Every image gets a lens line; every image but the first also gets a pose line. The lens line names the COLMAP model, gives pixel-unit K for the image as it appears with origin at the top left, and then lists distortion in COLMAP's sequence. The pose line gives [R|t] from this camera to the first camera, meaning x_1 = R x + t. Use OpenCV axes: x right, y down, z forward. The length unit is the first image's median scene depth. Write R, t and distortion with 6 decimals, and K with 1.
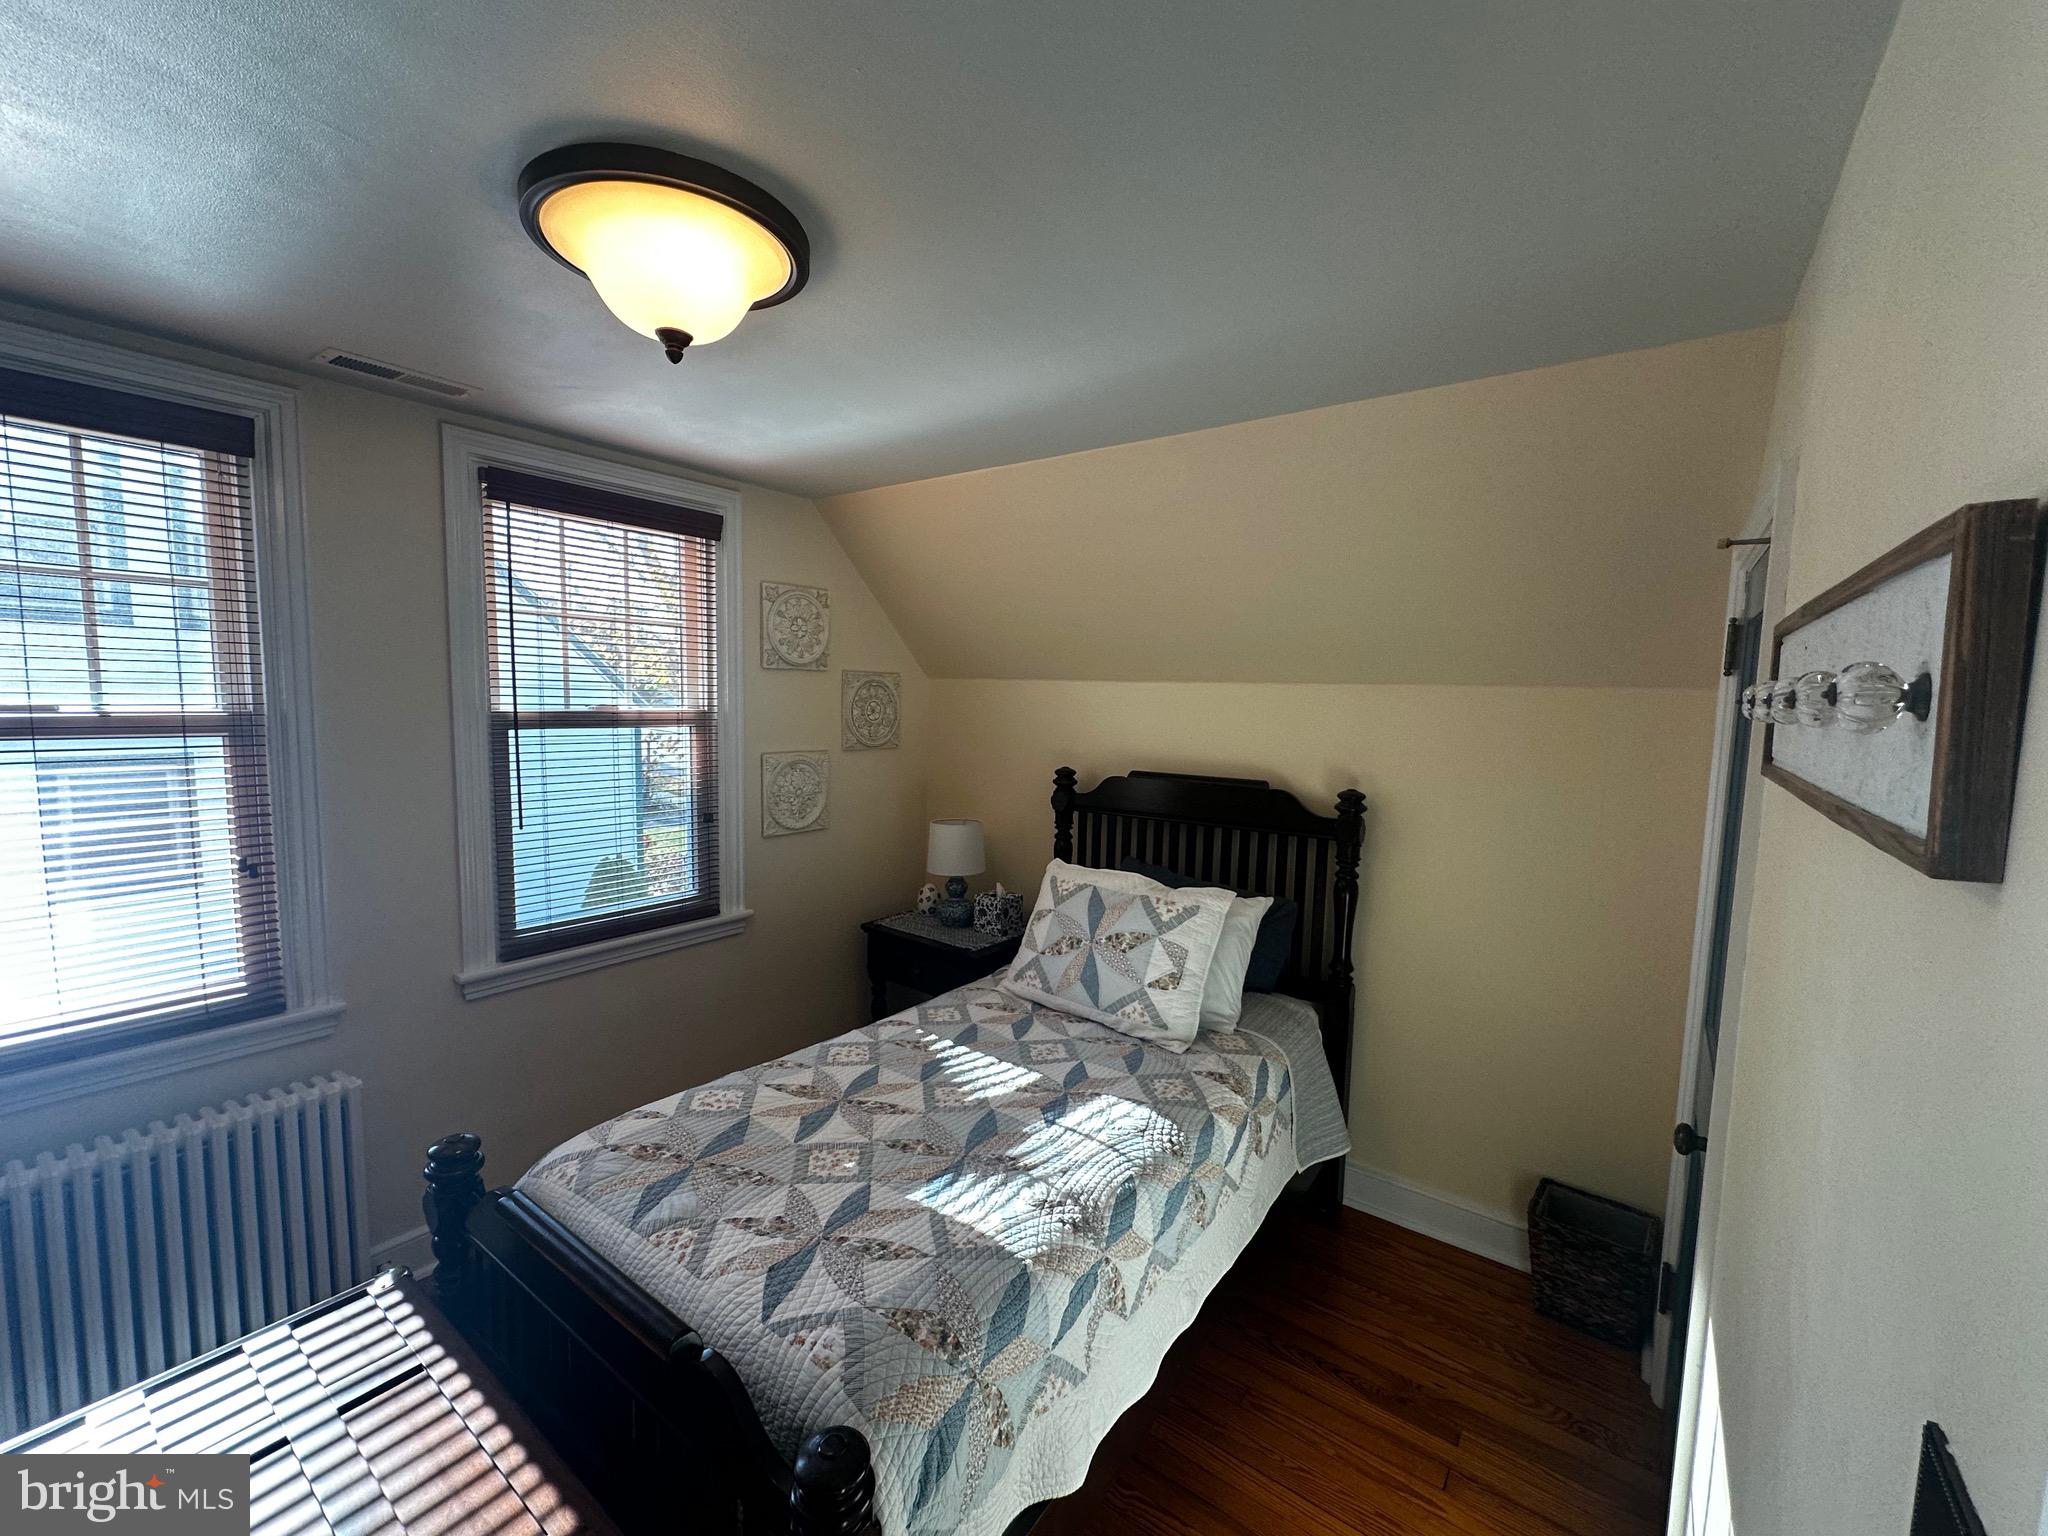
lens RADIAL K [[827.5, 0, 1022.0], [0, 827.5, 771.3], [0, 0, 1]] dist [-0.001611, 0.000931]
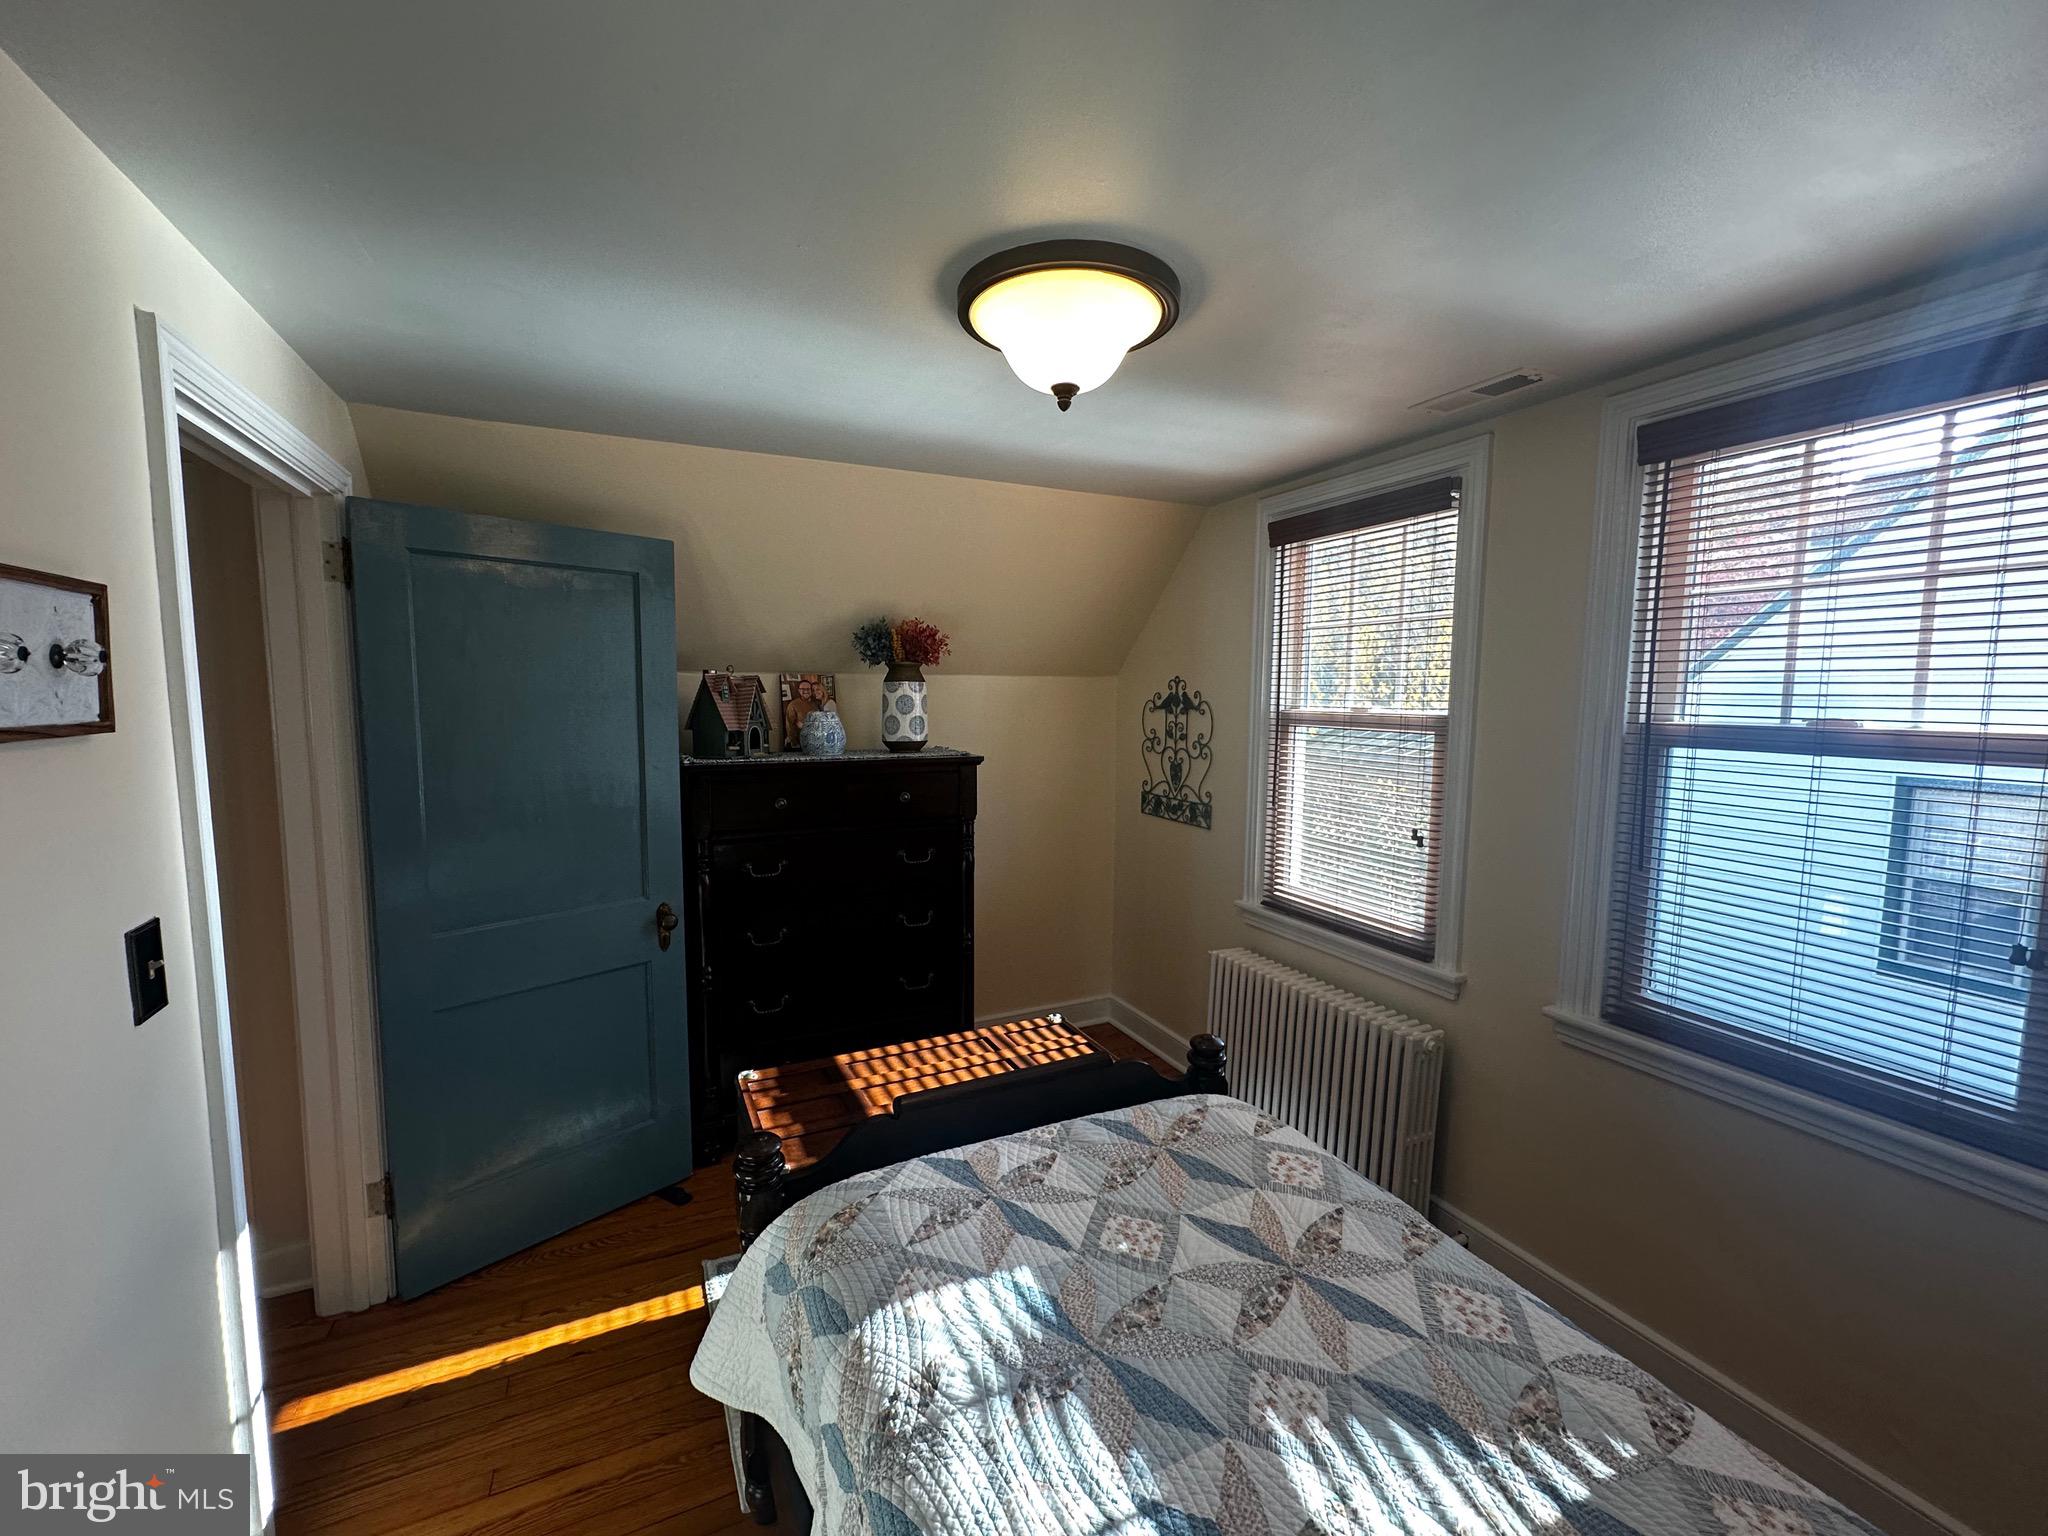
lens RADIAL K [[827.5, 0, 1022.0], [0, 827.5, 771.3], [0, 0, 1]] dist [-0.001611, 0.000931]
pose [[-0.456459, 0.057928, -0.887856, 0.500251], [-0.100771, 0.988092, 0.116276, -0.077595], [0.884019, 0.142545, -0.445186, 1.099748]]
